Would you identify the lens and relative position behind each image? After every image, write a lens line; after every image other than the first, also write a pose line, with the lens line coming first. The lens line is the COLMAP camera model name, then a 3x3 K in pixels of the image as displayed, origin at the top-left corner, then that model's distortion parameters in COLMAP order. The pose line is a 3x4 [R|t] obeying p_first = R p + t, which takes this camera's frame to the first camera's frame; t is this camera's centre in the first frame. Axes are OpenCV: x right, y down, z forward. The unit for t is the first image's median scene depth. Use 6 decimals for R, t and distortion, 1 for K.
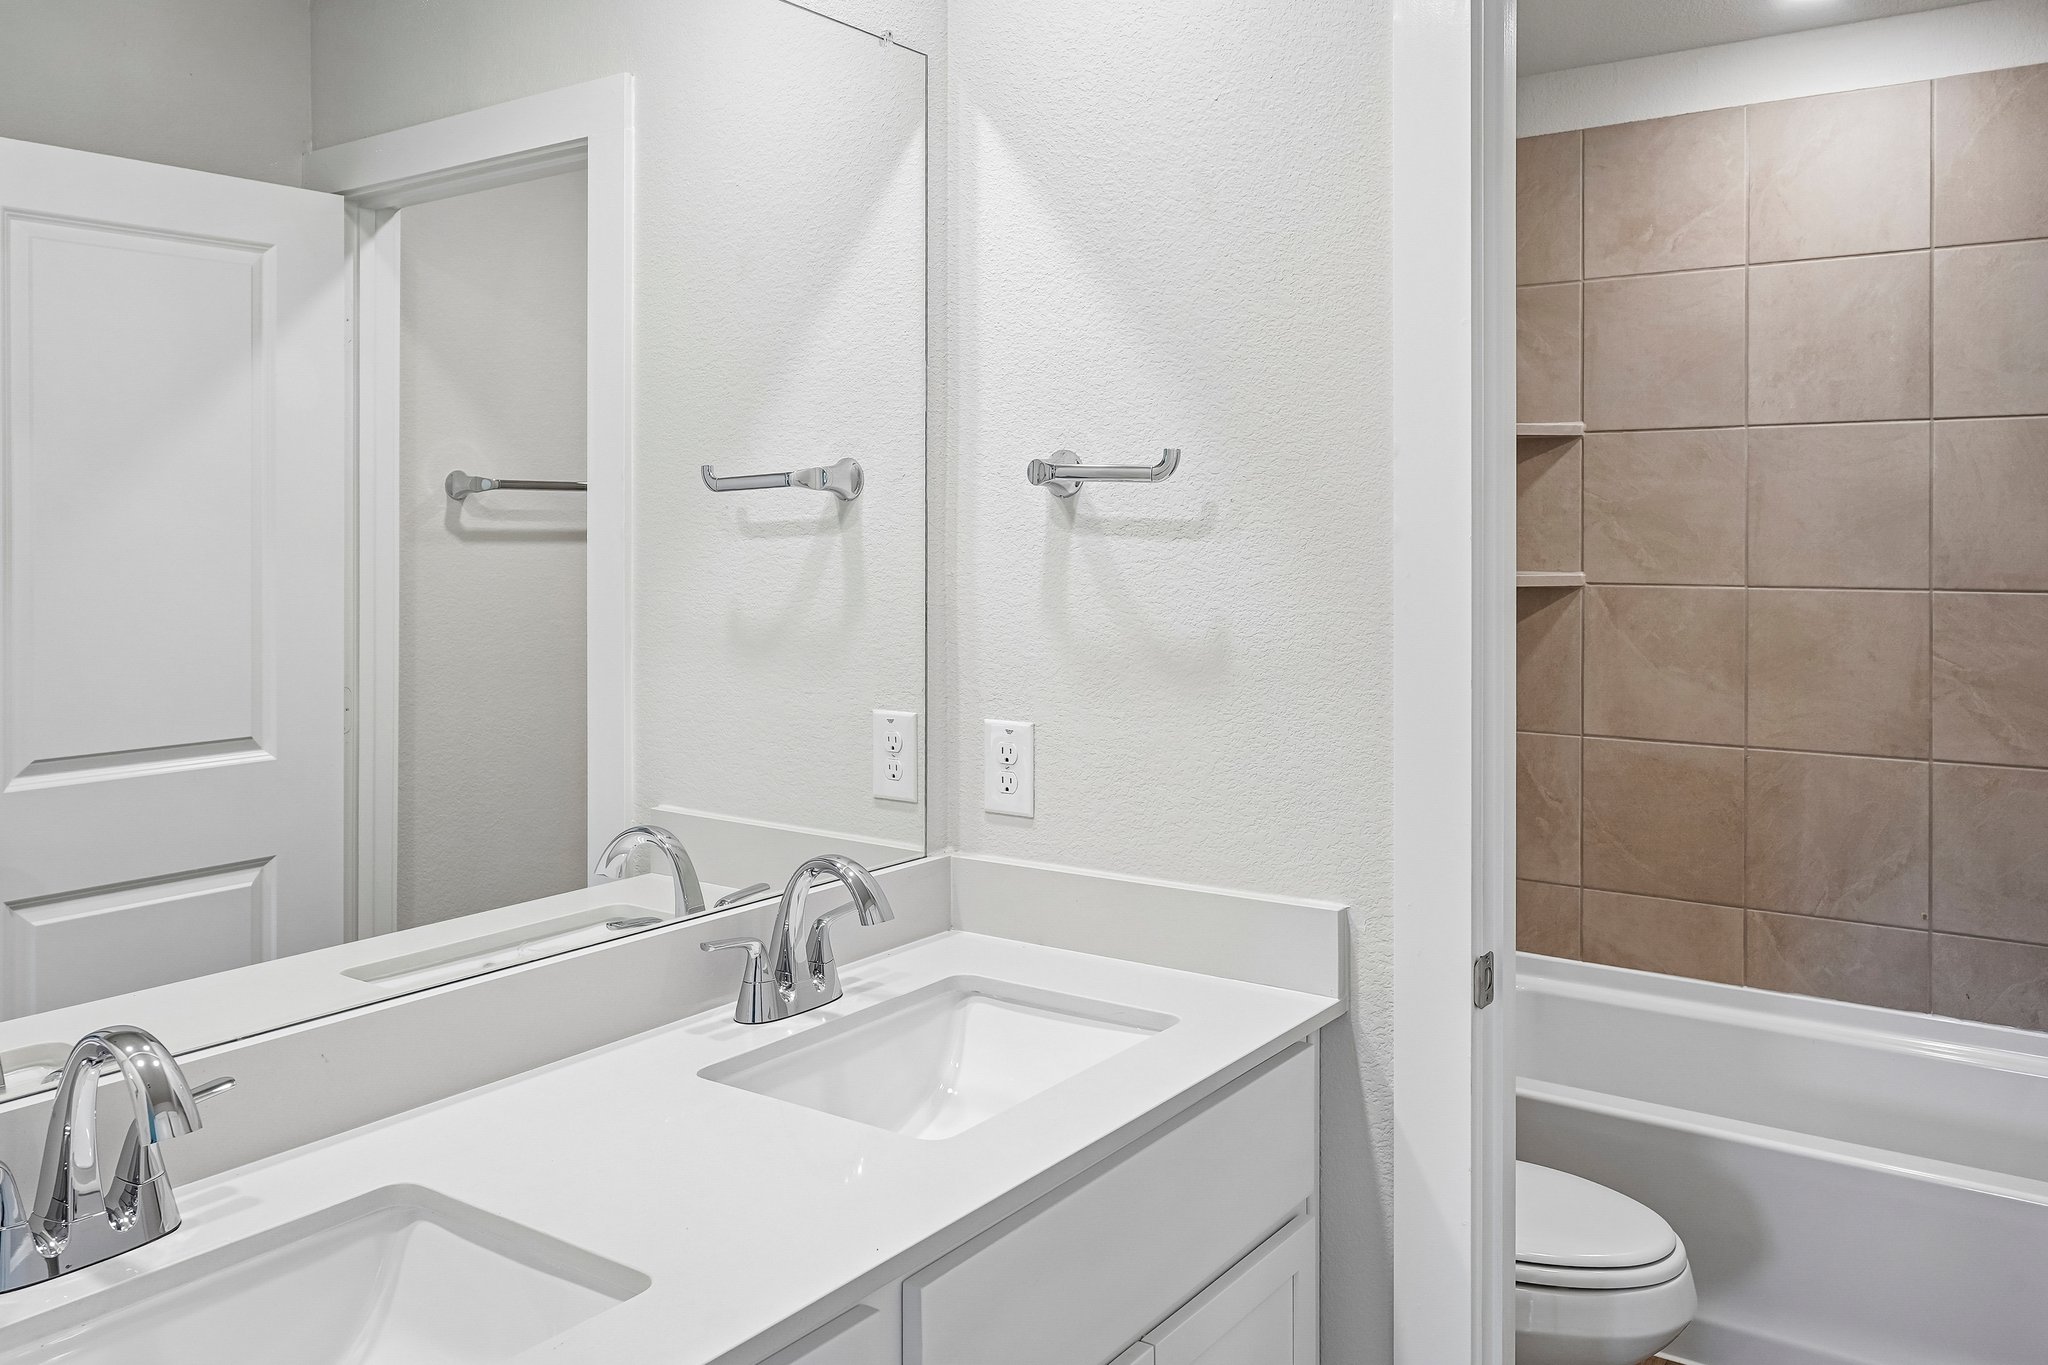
lens RADIAL K [[1605.3, 0, 1024.0], [0, 1605.3, 682.5], [0, 0, 1]] dist [-0.002656, 0.001801]
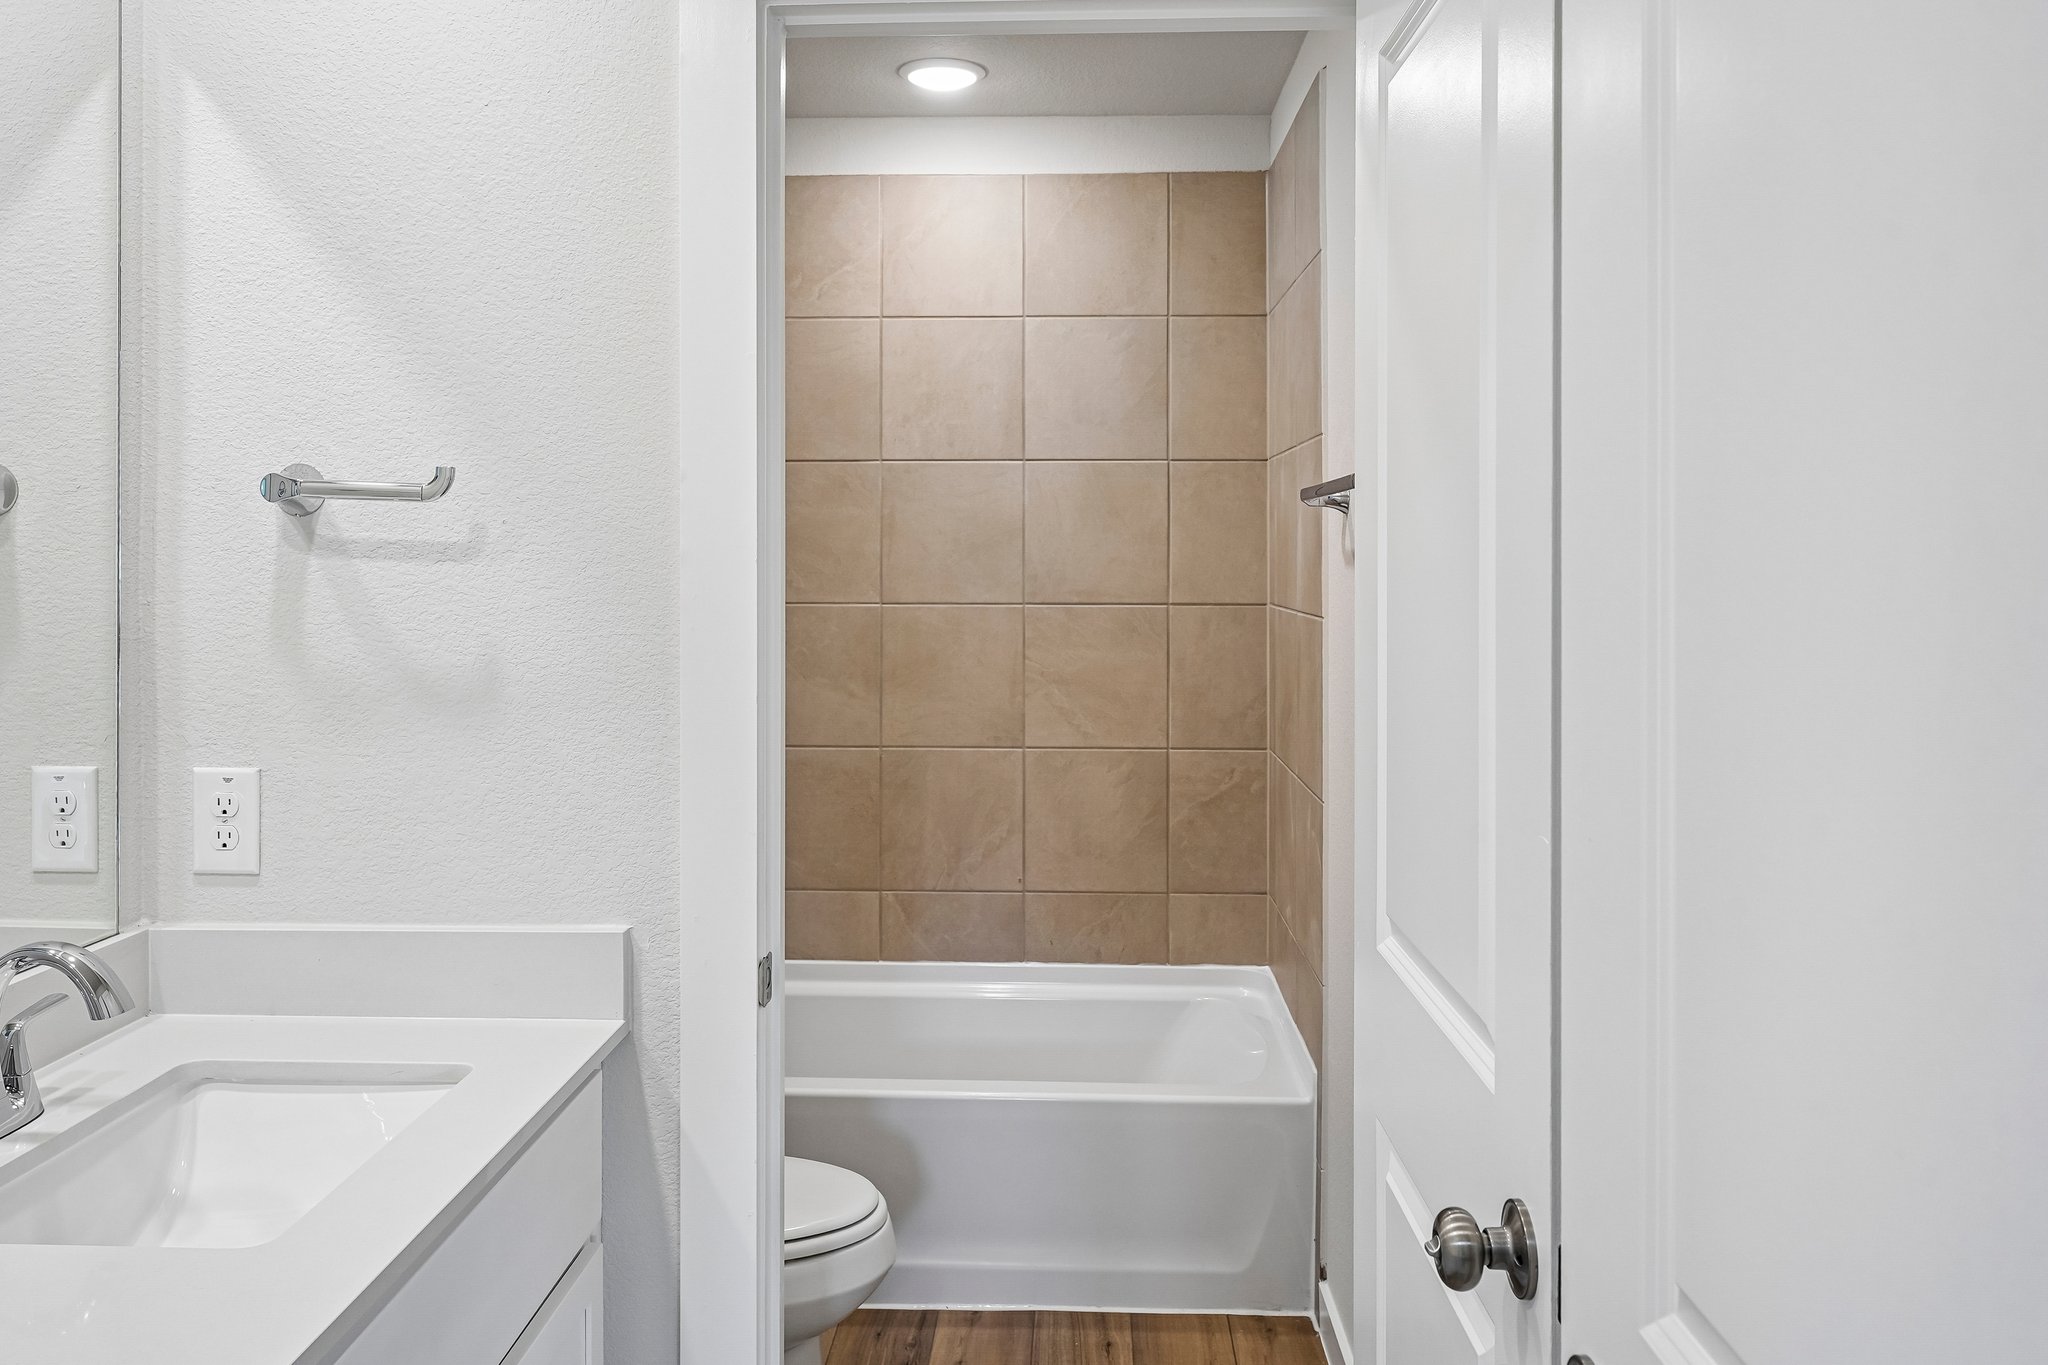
lens RADIAL K [[1592.3, 0, 1020.7], [0, 1592.3, 701.9], [0, 0, 1]] dist [-0.000224, -0.002033]
pose [[0.834442, -0.049061, 0.548907, -0.122191], [0.049490, 0.998676, 0.014026, -0.002894], [-0.548869, 0.015461, 0.835765, 0.025998]]
